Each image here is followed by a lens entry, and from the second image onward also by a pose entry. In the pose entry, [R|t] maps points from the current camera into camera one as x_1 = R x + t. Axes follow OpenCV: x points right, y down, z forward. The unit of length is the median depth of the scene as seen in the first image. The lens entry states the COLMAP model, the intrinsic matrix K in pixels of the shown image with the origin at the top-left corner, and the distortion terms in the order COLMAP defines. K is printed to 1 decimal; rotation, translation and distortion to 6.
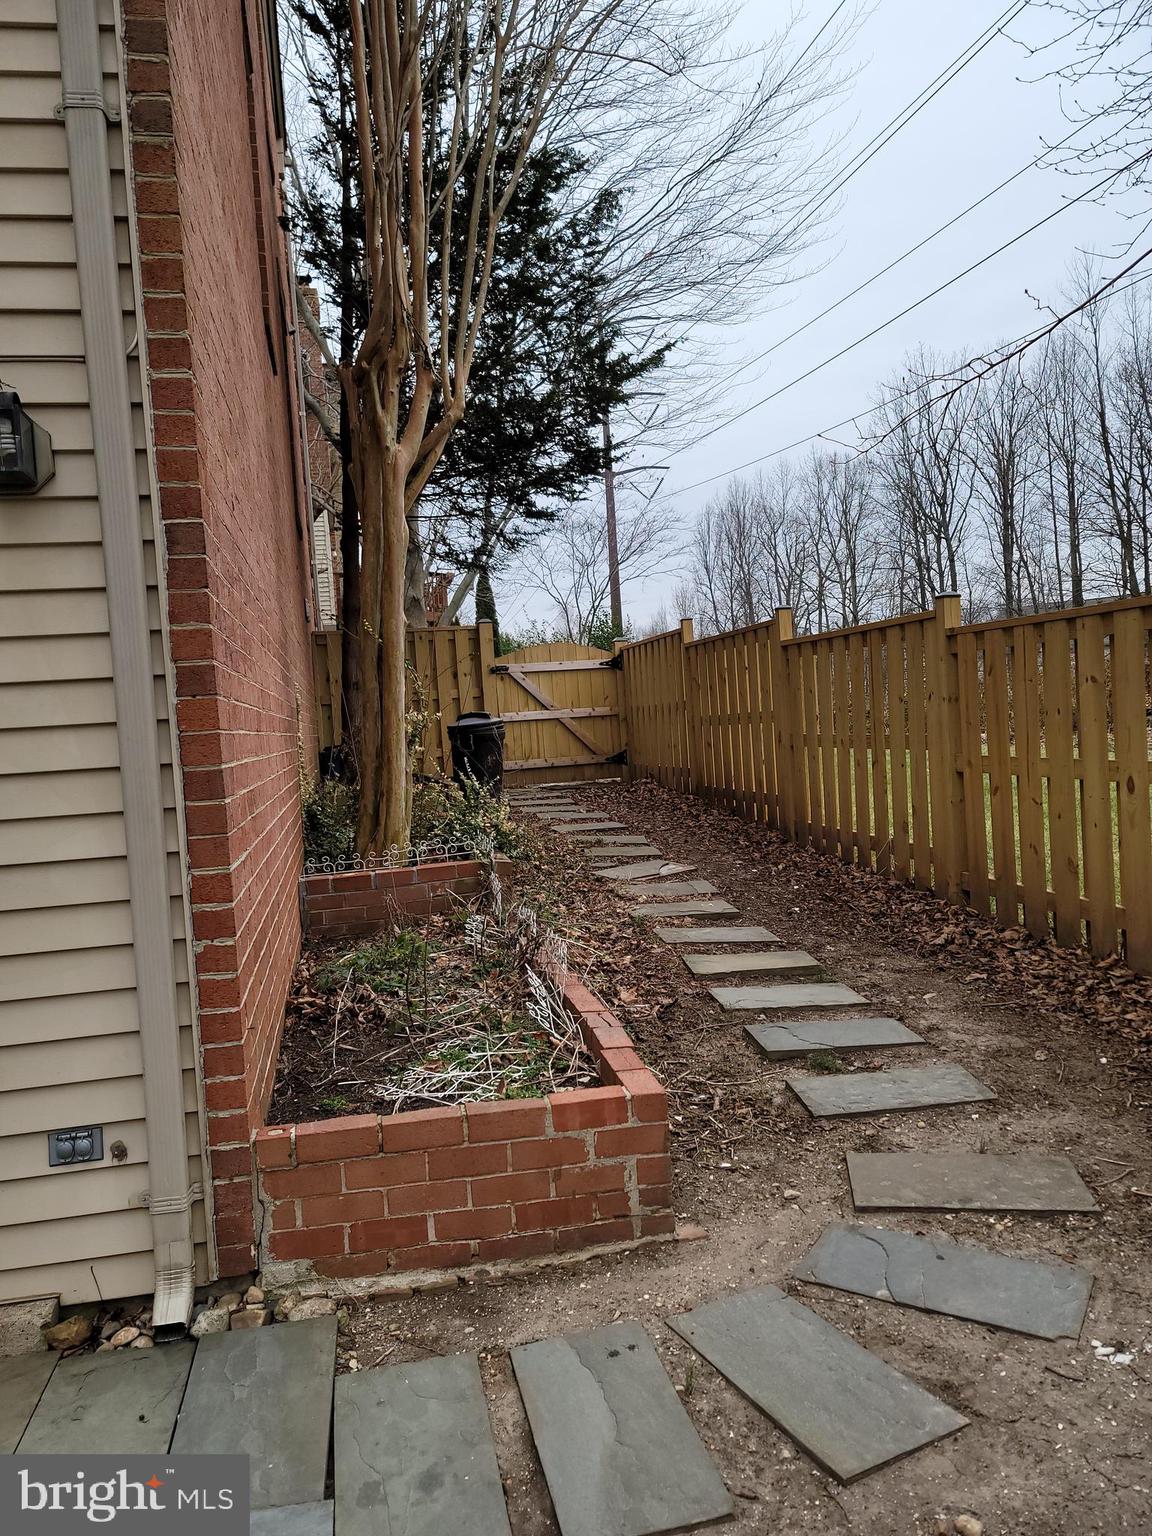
lens RADIAL K [[1111.9, 0, 565.5], [0, 1111.9, 767.2], [0, 0, 1]] dist [0.071378, -0.065374]
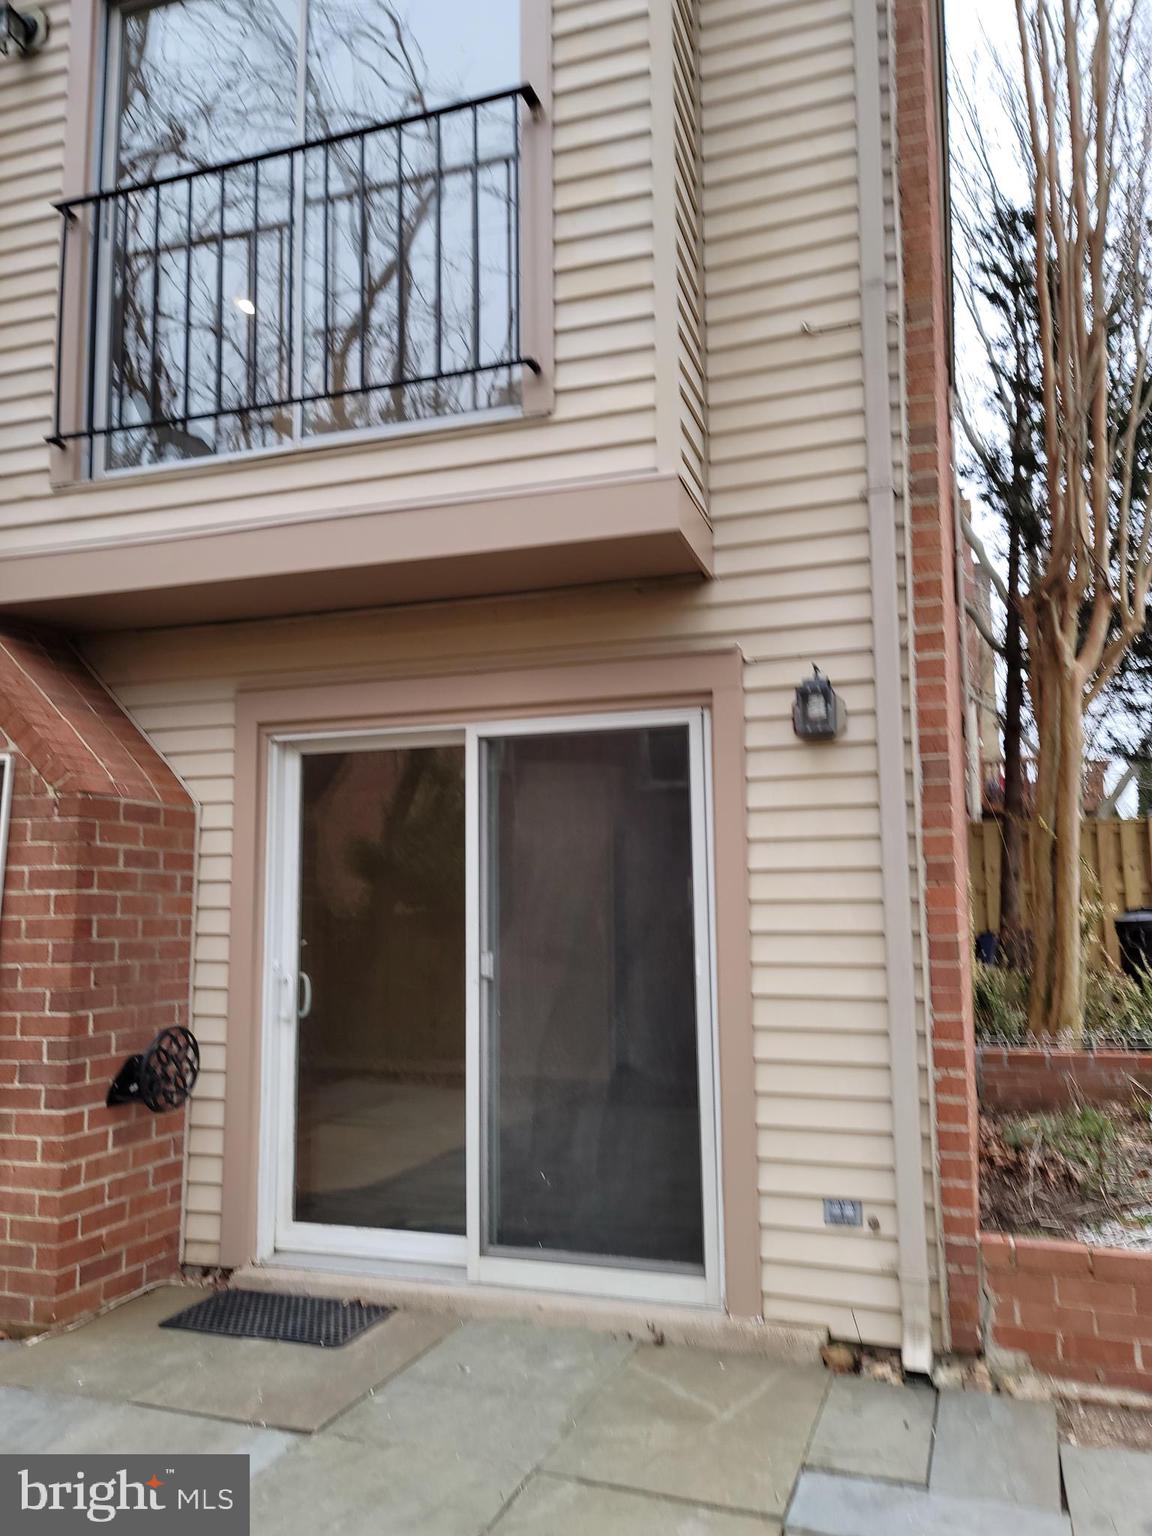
lens RADIAL K [[1111.9, 0, 565.5], [0, 1111.9, 767.2], [0, 0, 1]] dist [0.071378, -0.065374]
pose [[0.856656, -0.007659, -0.515831, -0.018275], [-0.075228, 0.987347, -0.139593, 0.019255], [0.510373, 0.158389, 0.845241, -0.391093]]
